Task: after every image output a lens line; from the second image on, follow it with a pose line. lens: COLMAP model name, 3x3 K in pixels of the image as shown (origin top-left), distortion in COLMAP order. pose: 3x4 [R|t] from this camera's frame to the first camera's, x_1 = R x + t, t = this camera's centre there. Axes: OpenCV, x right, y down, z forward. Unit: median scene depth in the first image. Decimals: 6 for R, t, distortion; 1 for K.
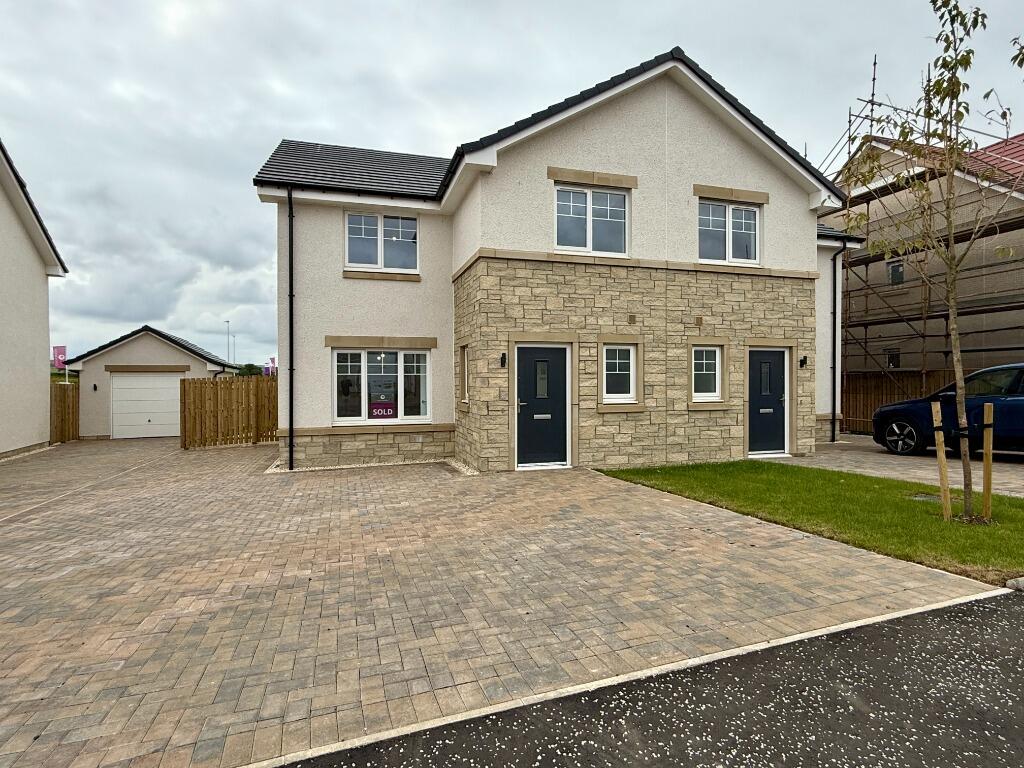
lens RADIAL K [[529.6, 0, 509.2], [0, 529.6, 386.4], [0, 0, 1]] dist [0.000665, -0.000260]
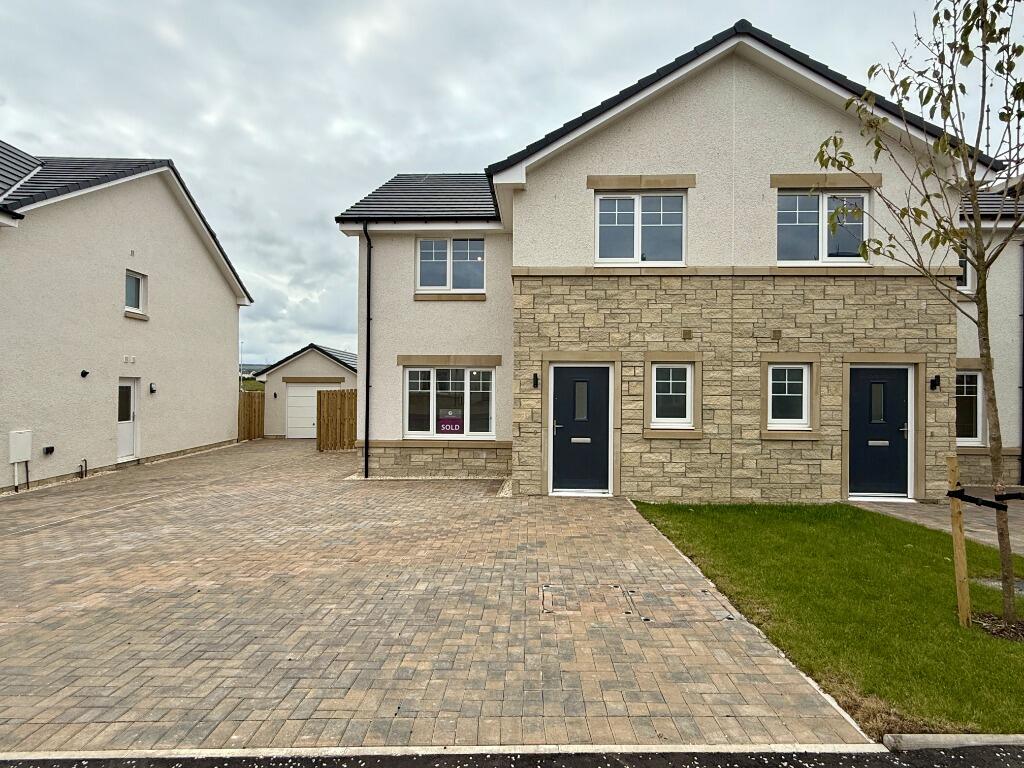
lens RADIAL K [[529.6, 0, 511.4], [0, 529.6, 388.8], [0, 0, 1]] dist [0.000665, -0.000260]
pose [[0.945219, 0.011787, -0.326225, 0.249100], [-0.014660, 0.999872, -0.006351, -0.026245], [0.326108, 0.010785, 0.945271, 0.064425]]
